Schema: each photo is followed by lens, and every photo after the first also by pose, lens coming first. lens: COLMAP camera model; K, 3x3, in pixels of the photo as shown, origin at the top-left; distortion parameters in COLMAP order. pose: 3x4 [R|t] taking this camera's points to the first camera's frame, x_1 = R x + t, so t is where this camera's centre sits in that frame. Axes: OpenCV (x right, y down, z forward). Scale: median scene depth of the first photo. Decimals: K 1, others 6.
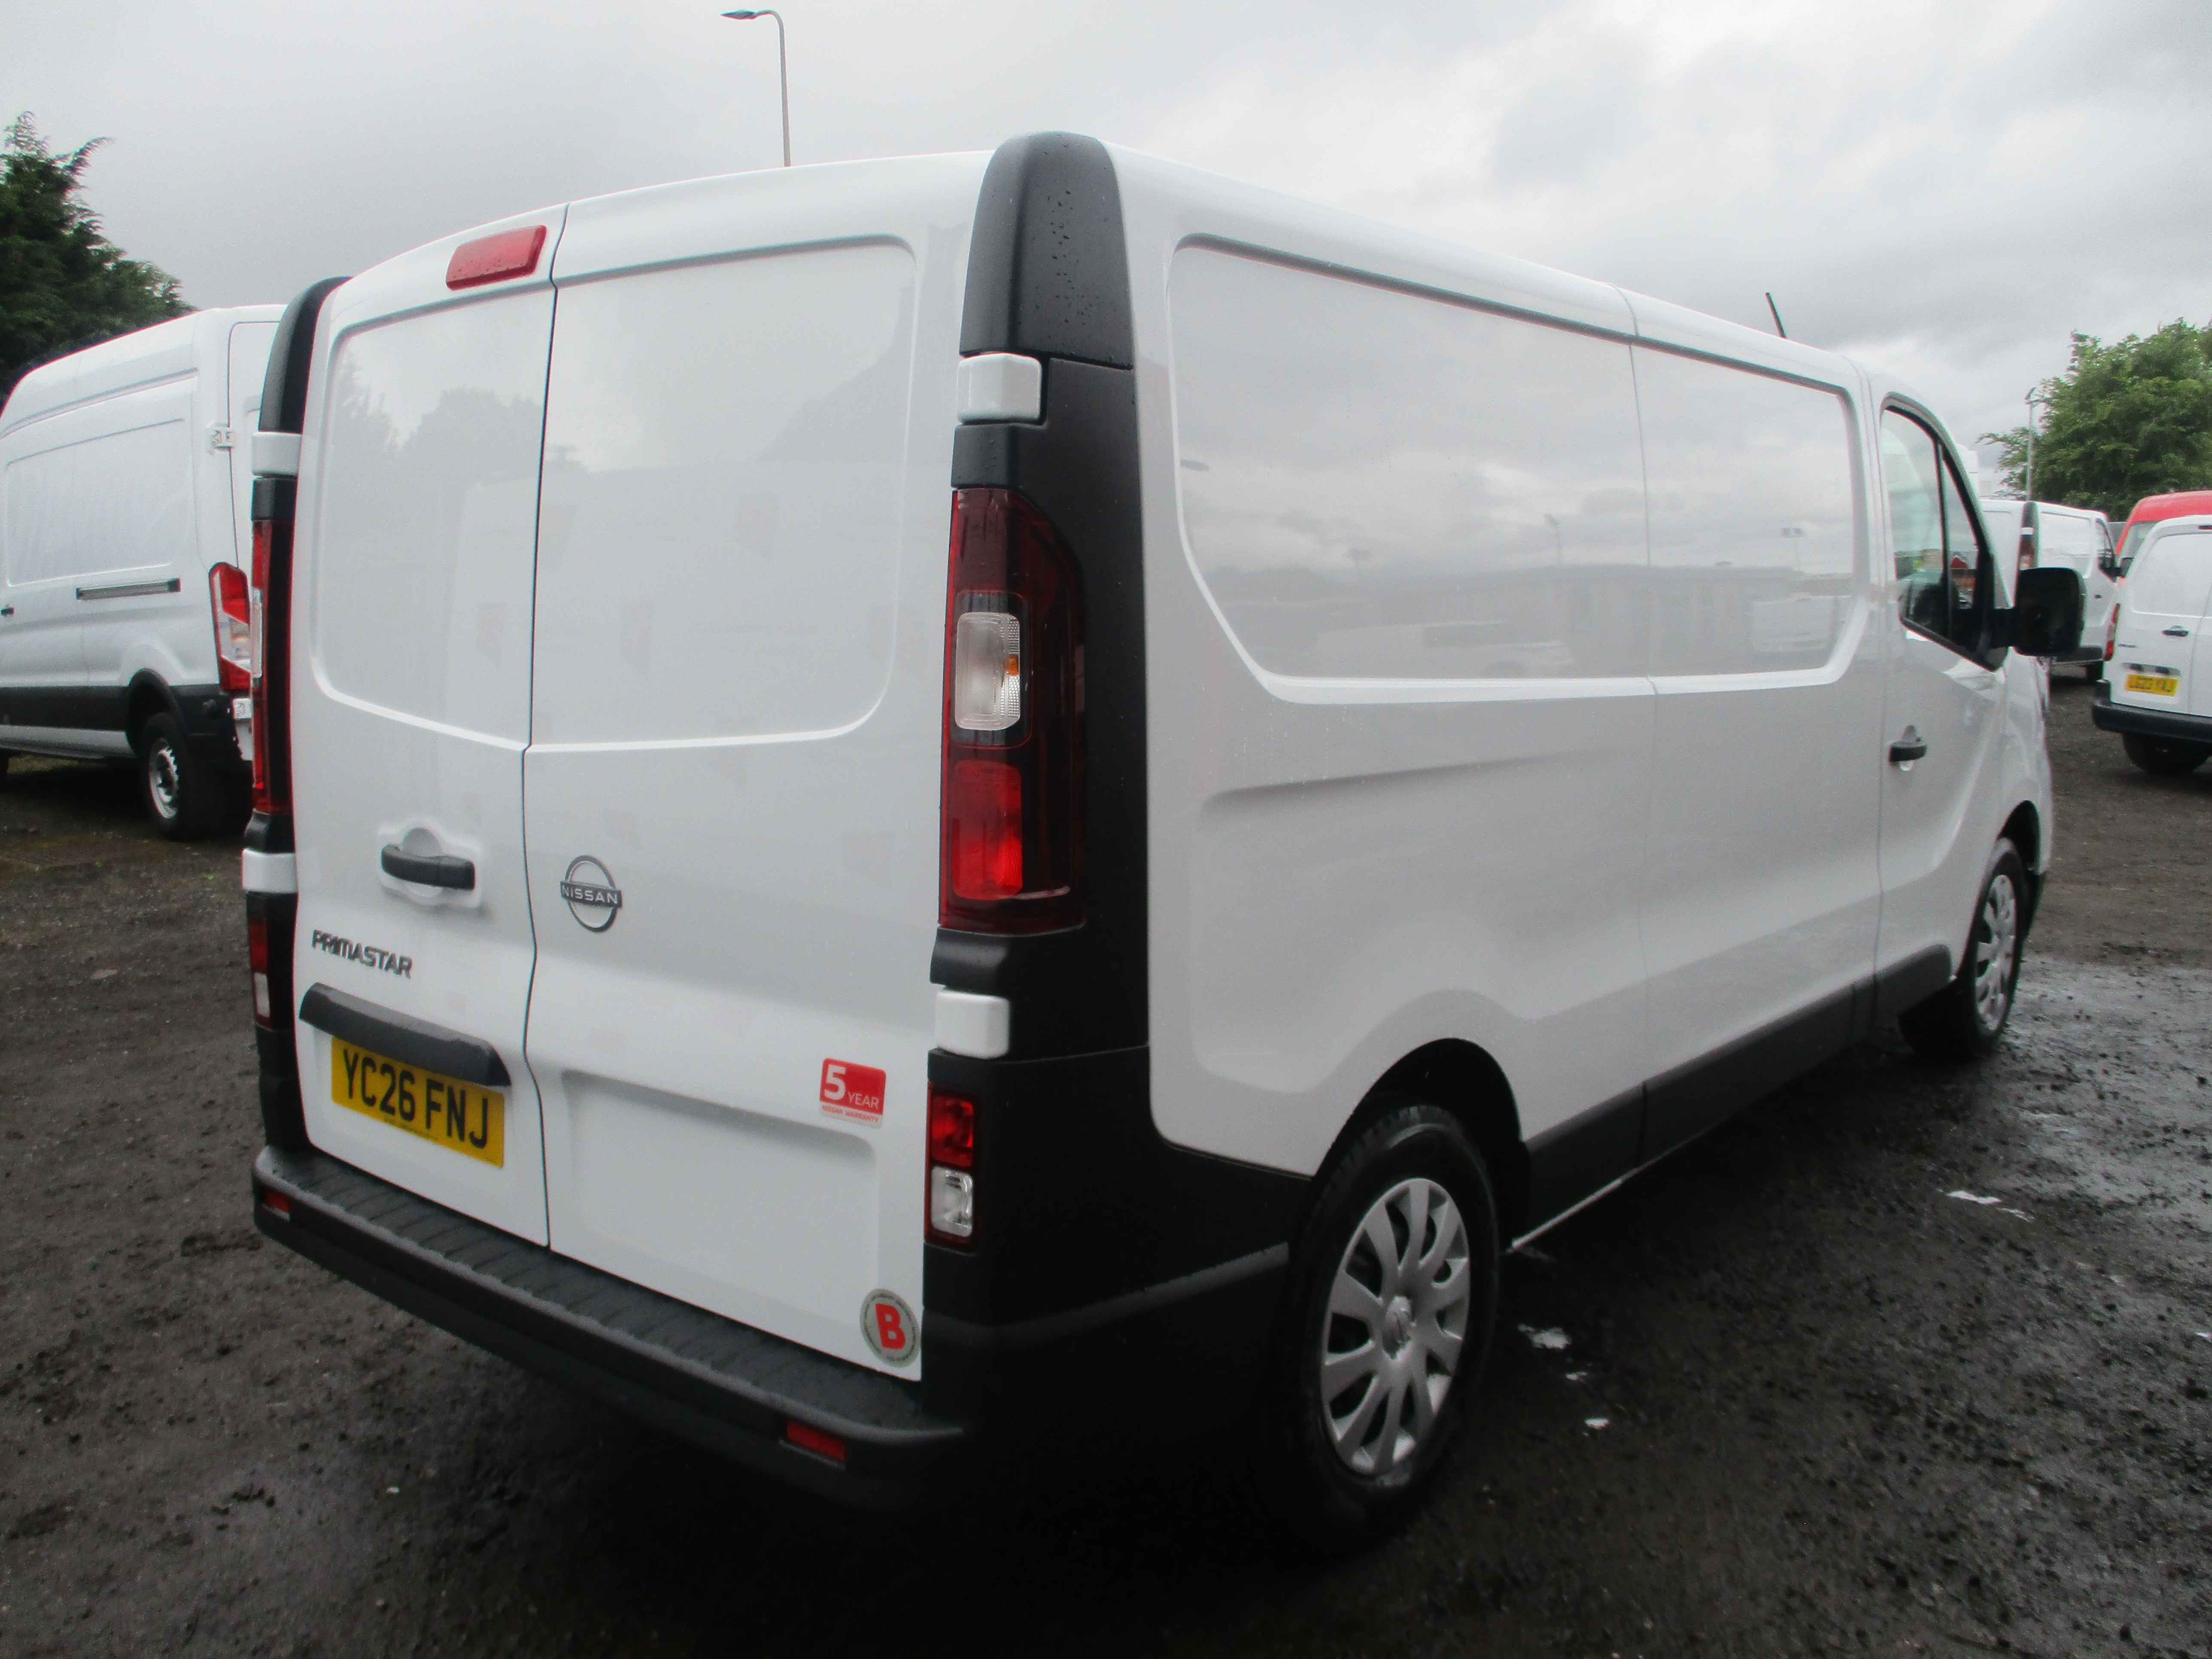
lens RADIAL K [[1862.3, 0, 1105.3], [0, 1862.3, 838.4], [0, 0, 1]] dist [-0.028298, 0.000592]
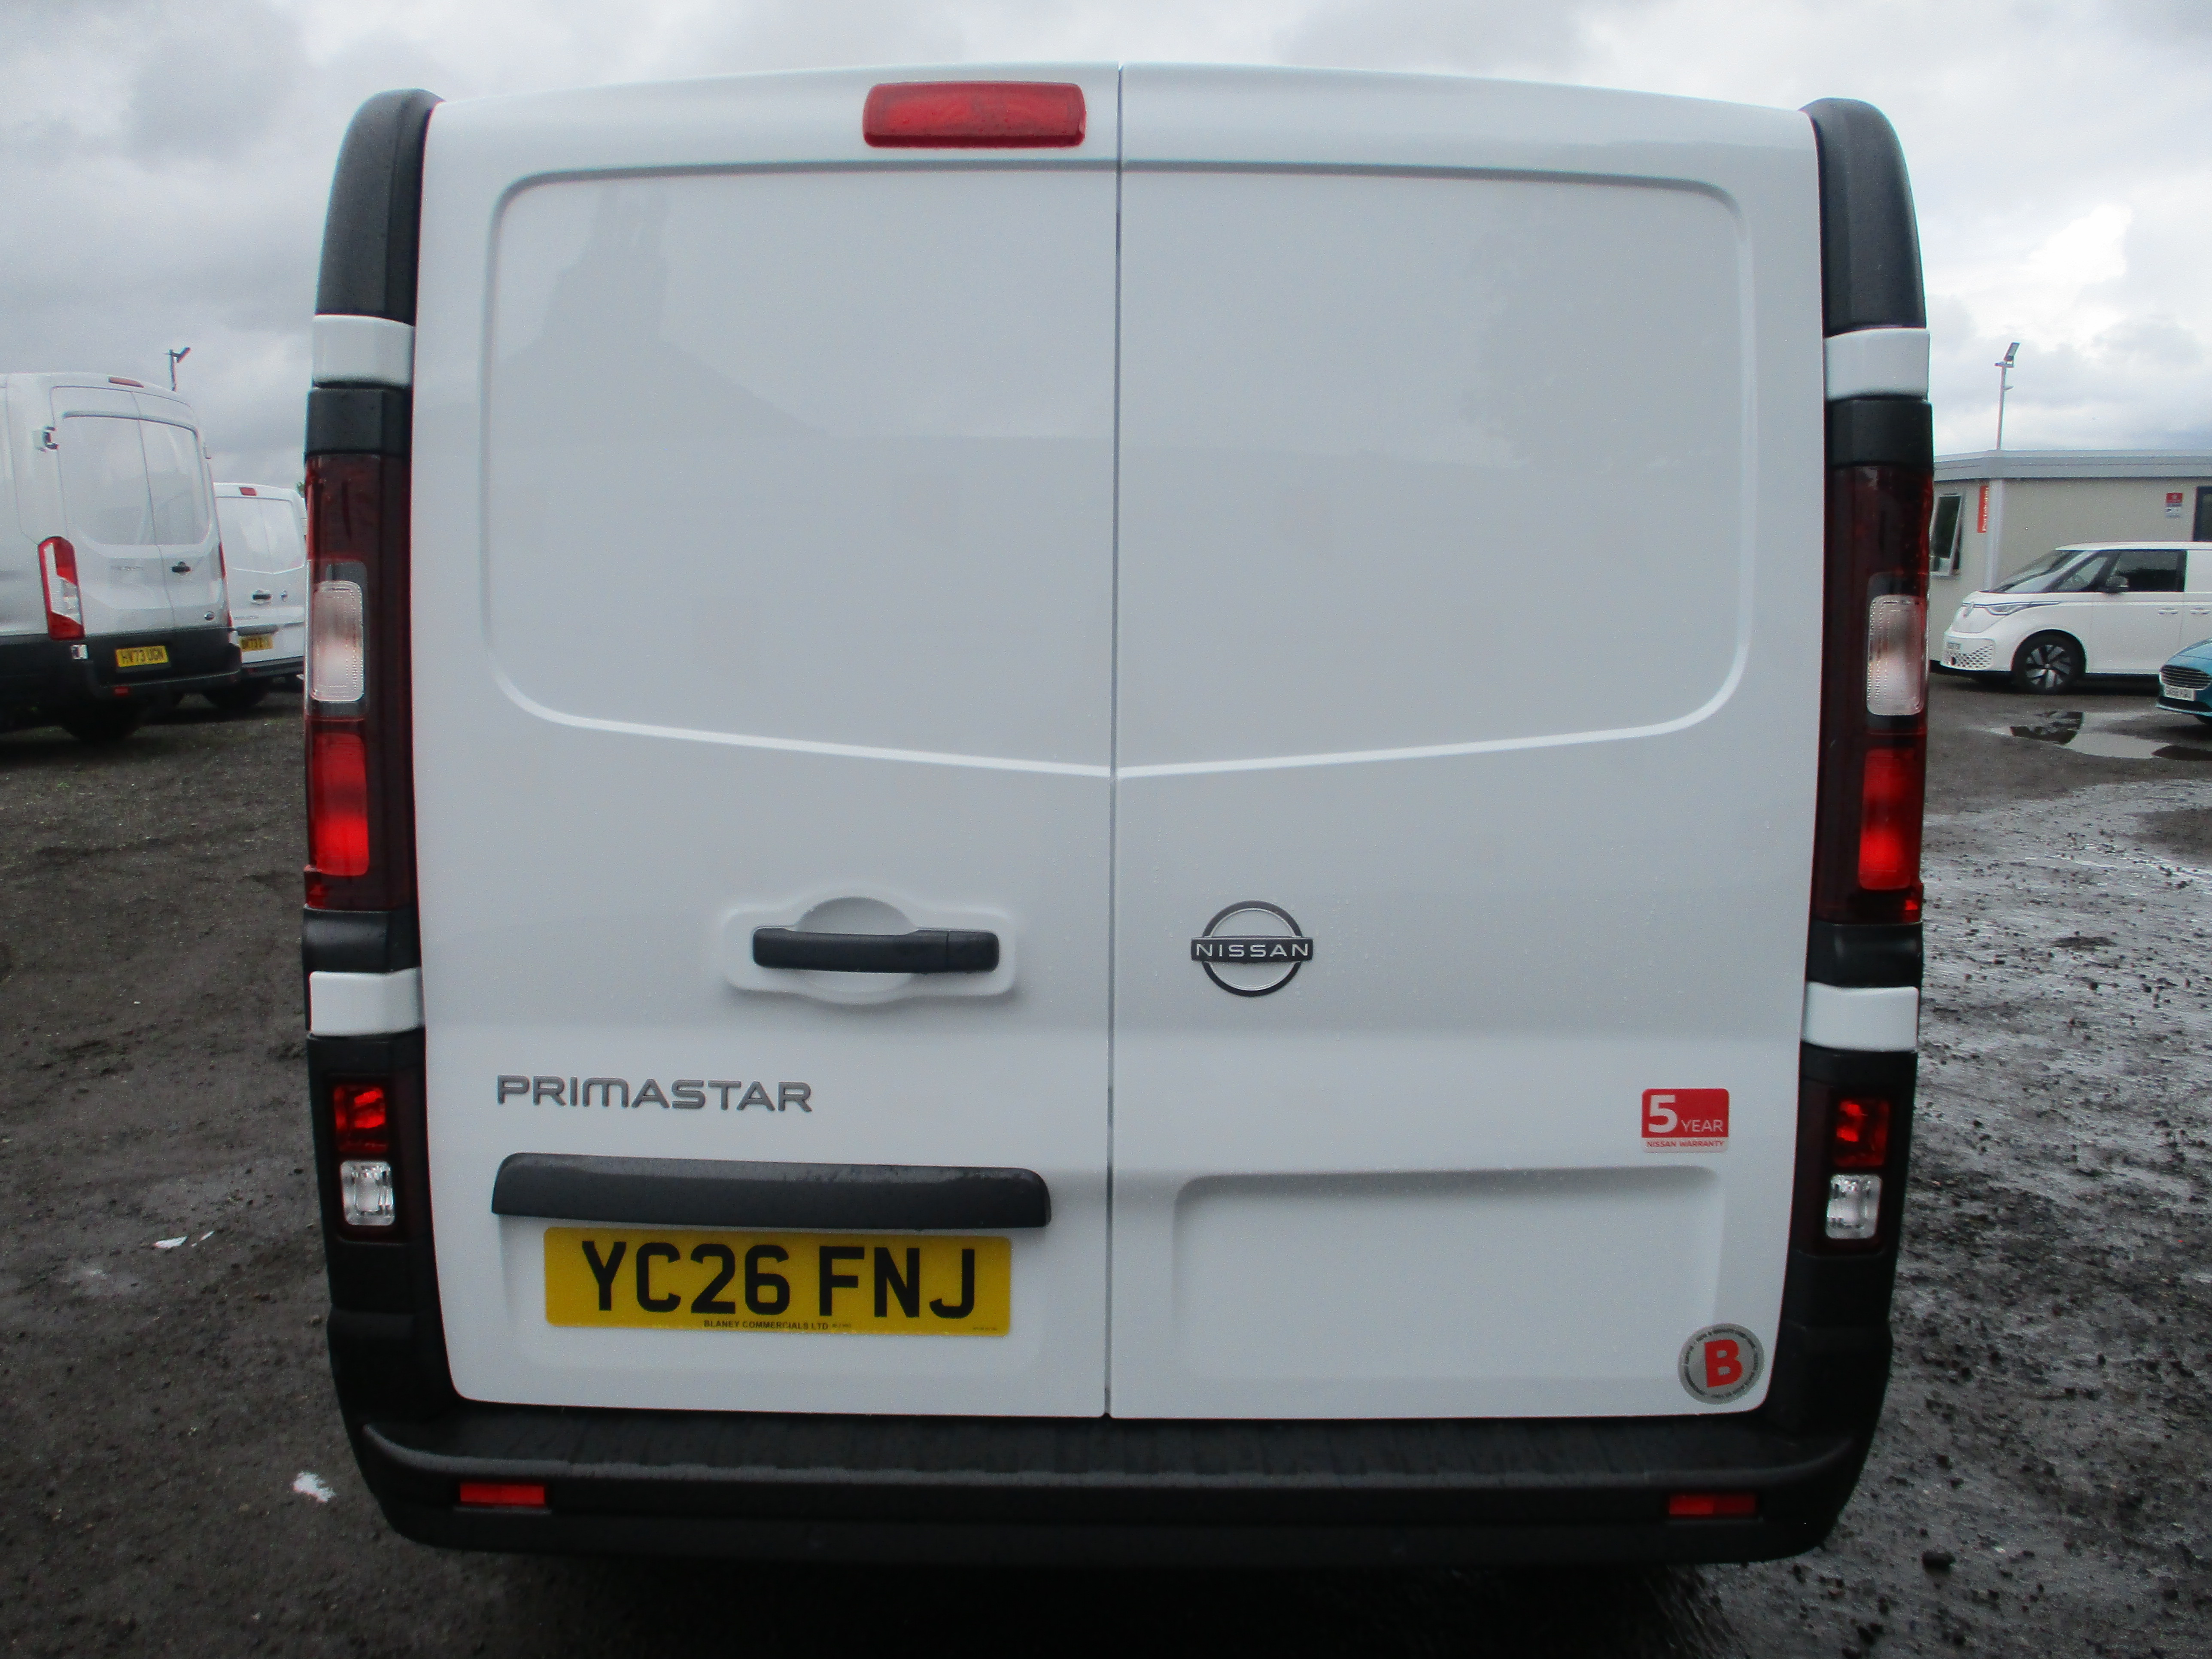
lens RADIAL K [[1774.4, 0, 1107.7], [0, 1774.4, 848.5], [0, 0, 1]] dist [-0.014490, -0.008886]
pose [[0.771205, -0.084419, 0.630965, -0.726201], [0.081475, 0.996106, 0.033690, -0.039678], [-0.631352, 0.025426, 0.775080, 0.408751]]
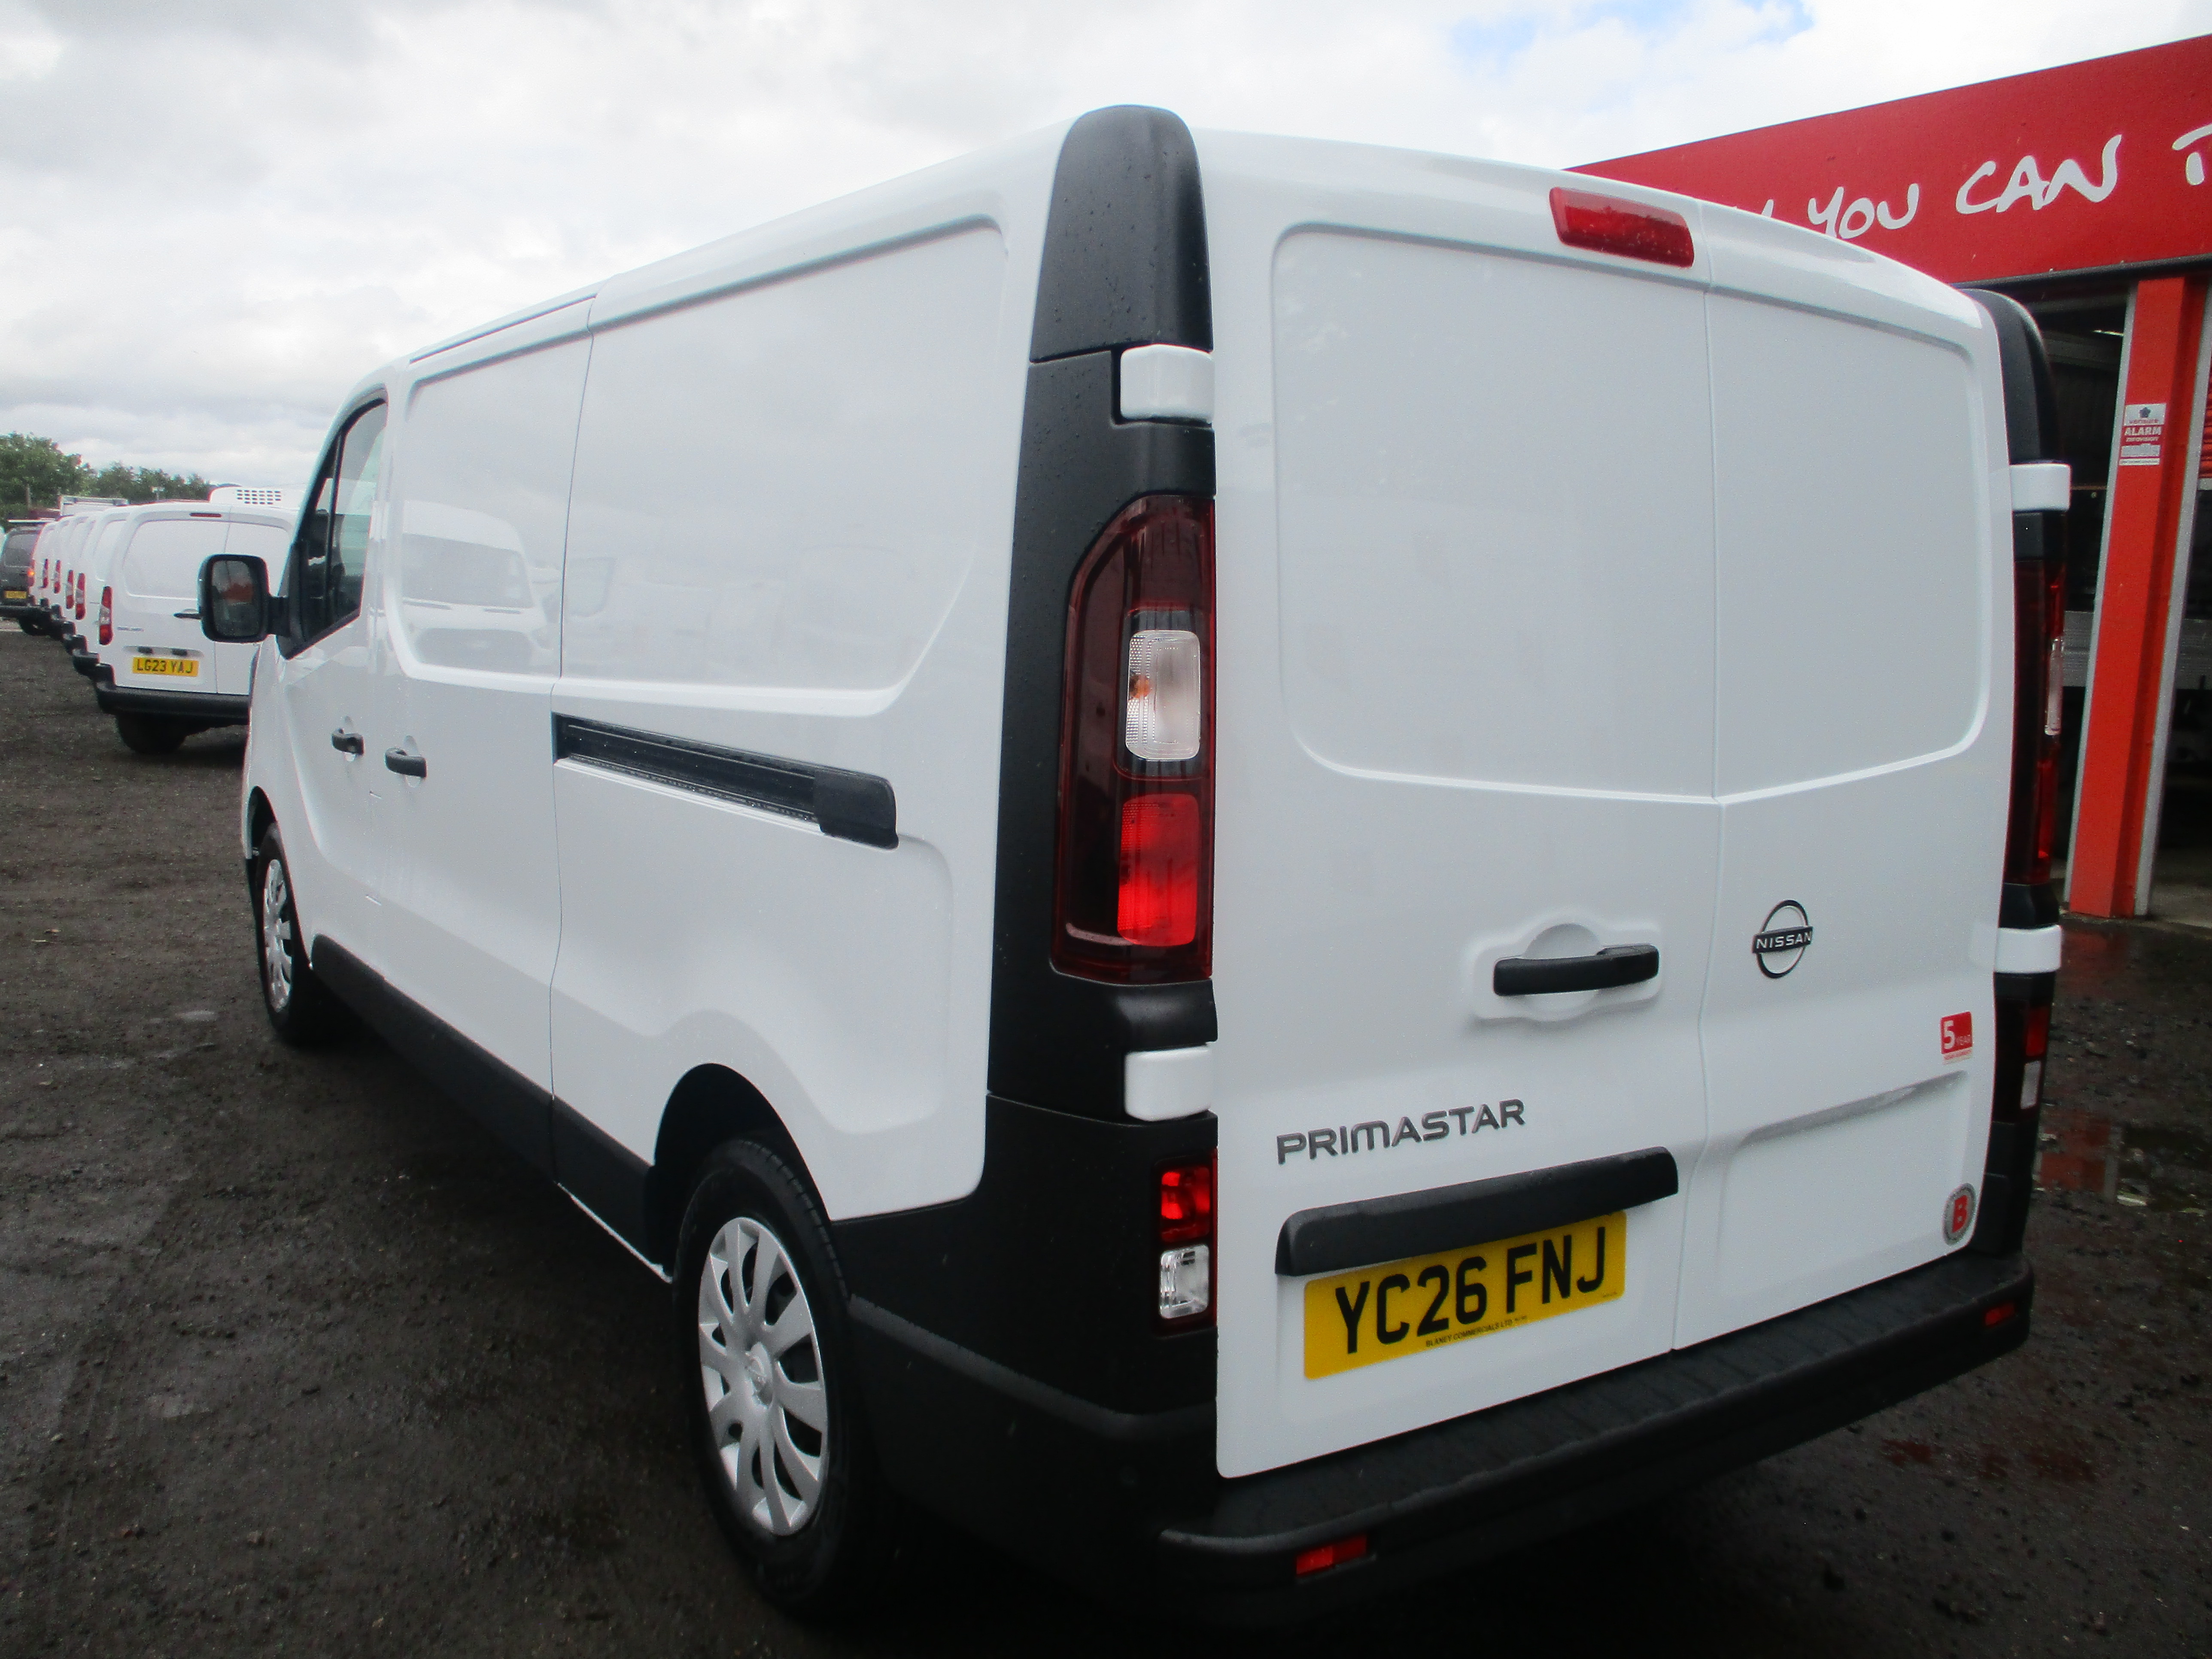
lens RADIAL K [[1862.3, 0, 1113.9], [0, 1862.3, 835.5], [0, 0, 1]] dist [-0.028298, 0.000592]
pose [[0.269464, -0.116394, 0.955951, -1.174527], [0.102176, 0.990521, 0.091802, -0.135071], [-0.957575, 0.072937, 0.278802, 0.963381]]
